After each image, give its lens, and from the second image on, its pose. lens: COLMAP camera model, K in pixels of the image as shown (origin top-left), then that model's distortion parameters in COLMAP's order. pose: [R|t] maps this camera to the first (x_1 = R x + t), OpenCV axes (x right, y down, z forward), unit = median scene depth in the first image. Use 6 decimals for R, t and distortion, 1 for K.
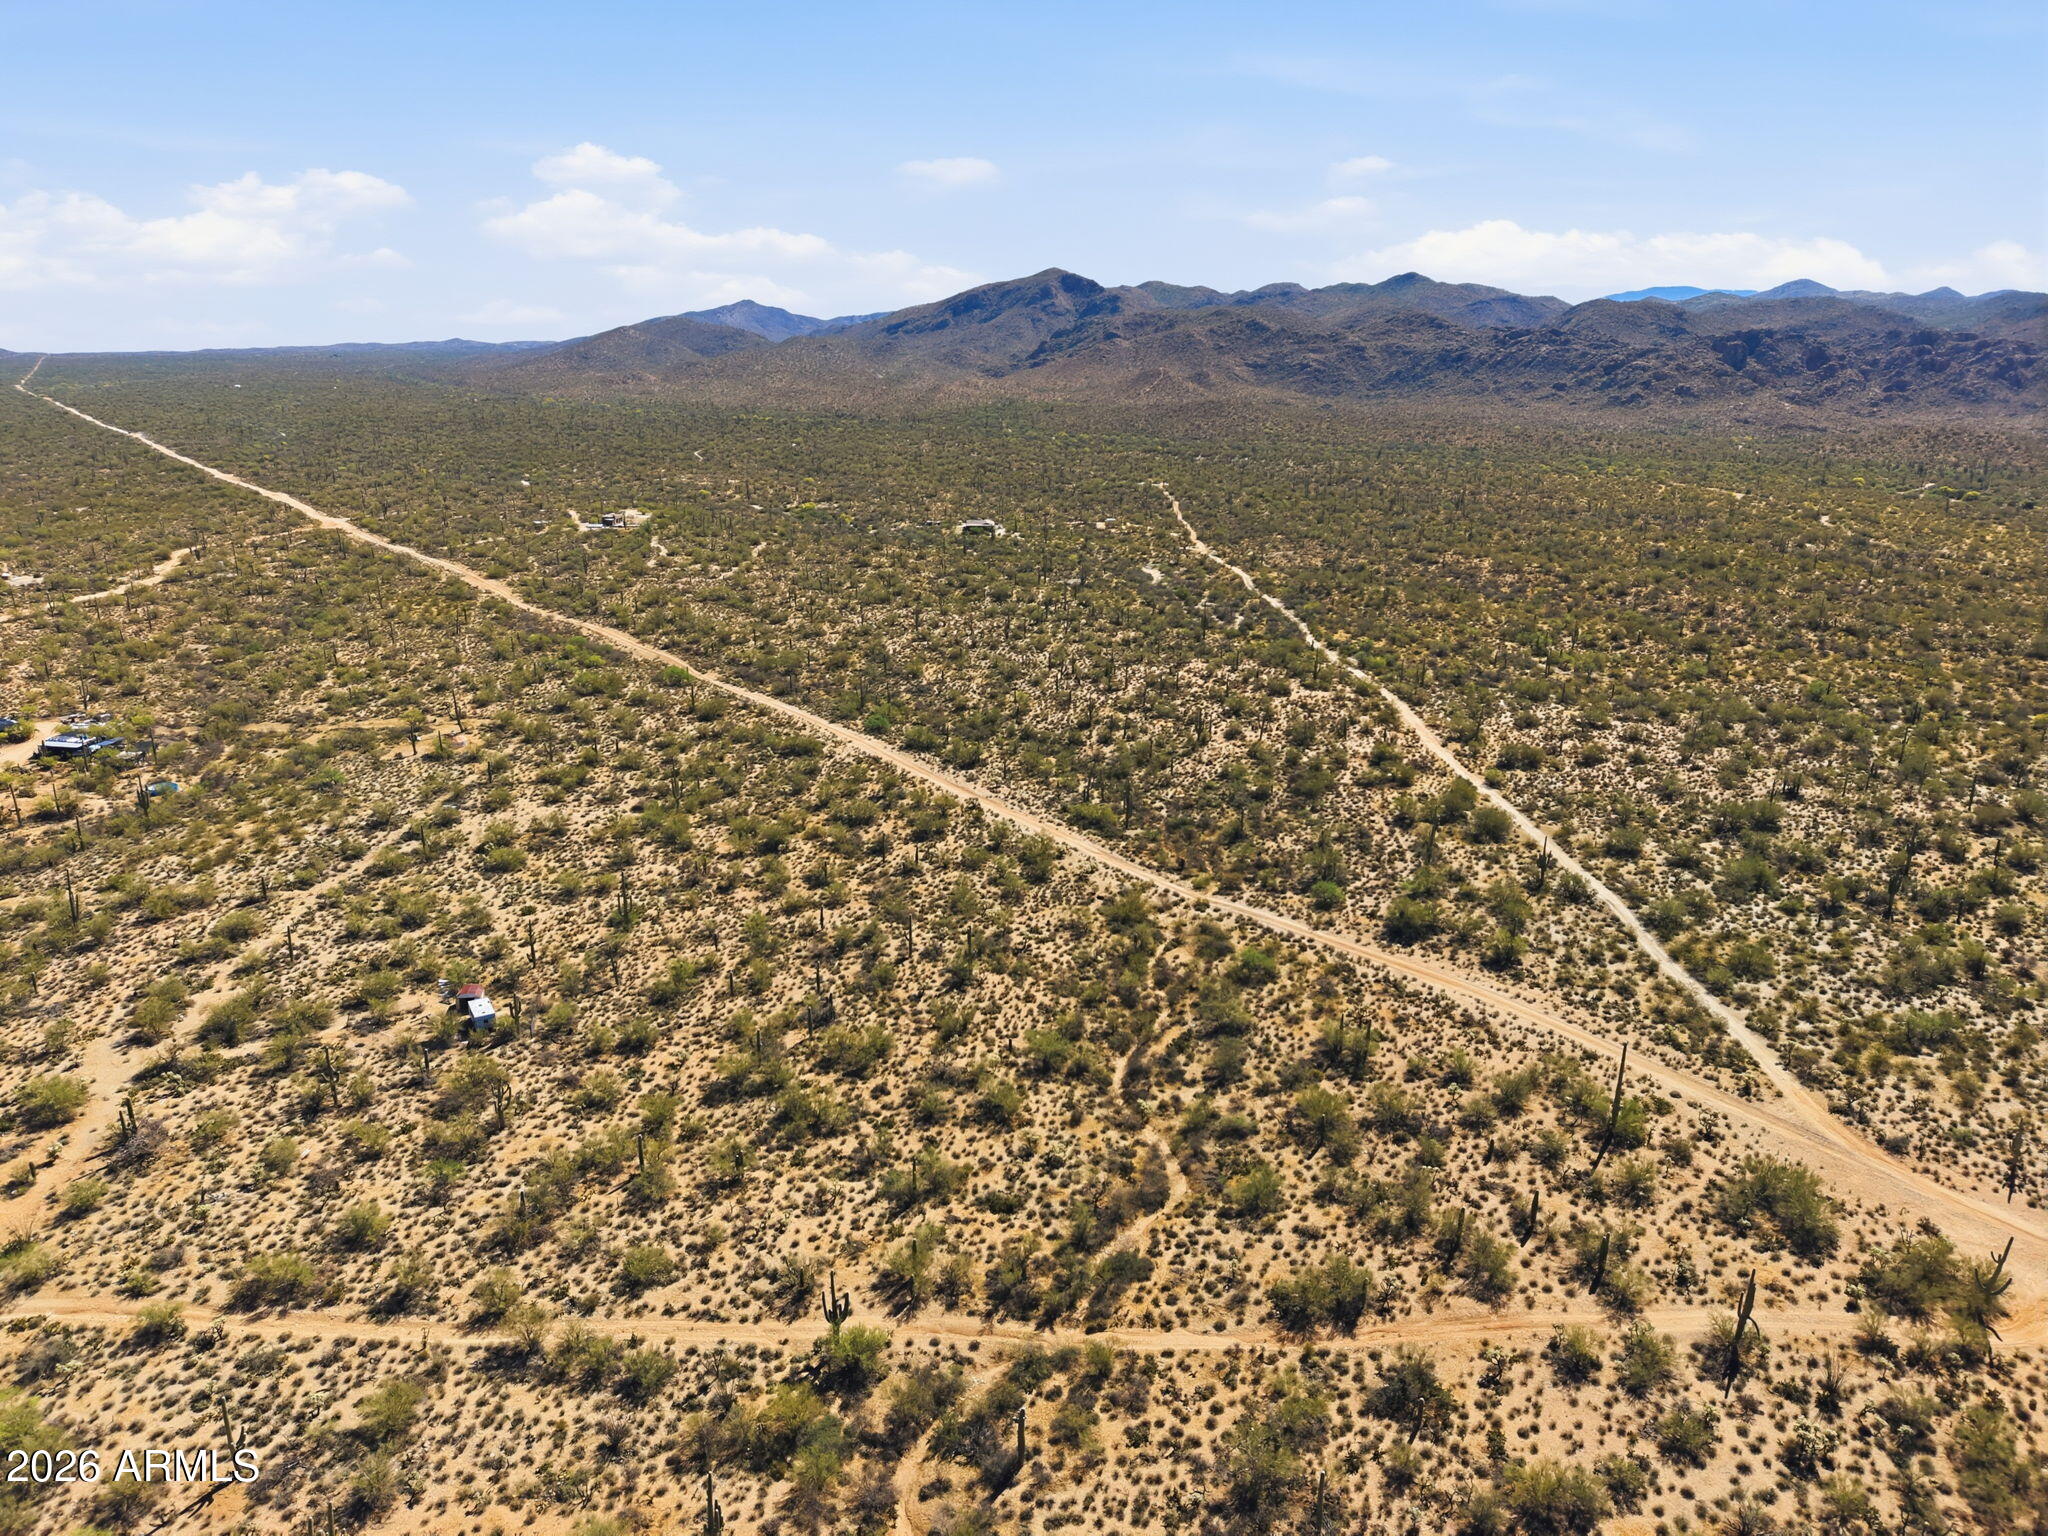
lens RADIAL K [[1360.5, 0, 1021.1], [0, 1360.5, 761.1], [0, 0, 1]] dist [0.036426, -0.034191]
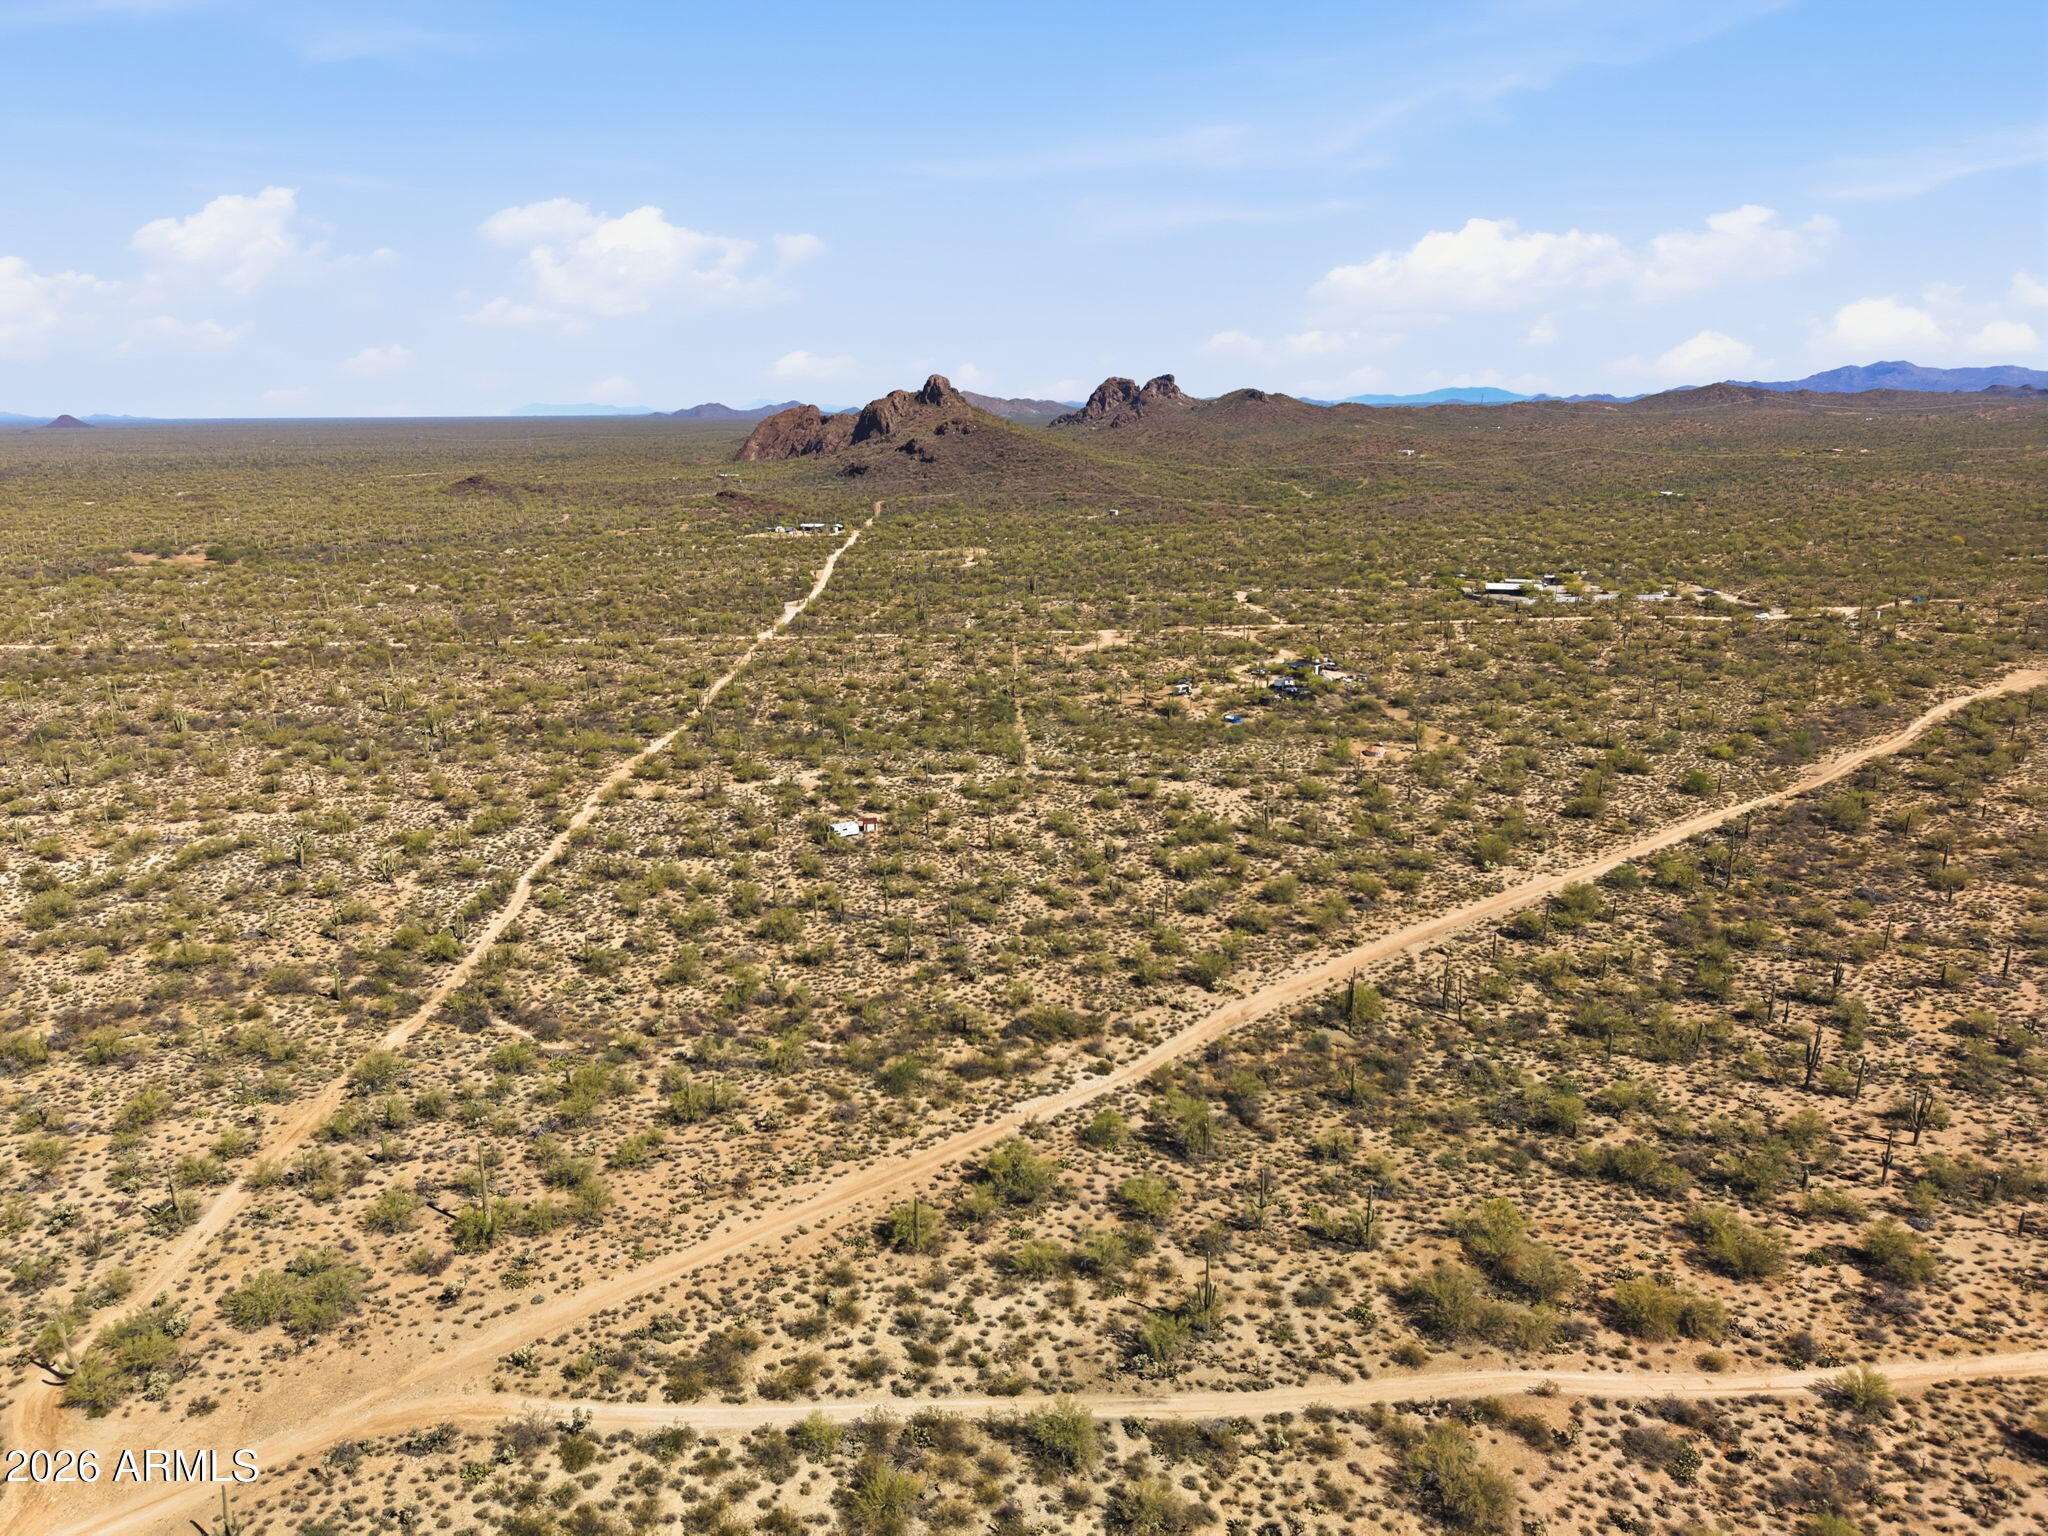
lens RADIAL K [[1360.5, 0, 1020.1], [0, 1360.5, 762.5], [0, 0, 1]] dist [0.036426, -0.034191]
pose [[0.030591, 0.255714, -0.966268, 0.769752], [-0.278054, 0.930739, 0.237508, -0.219118], [0.960078, 0.261409, 0.099575, 0.706027]]
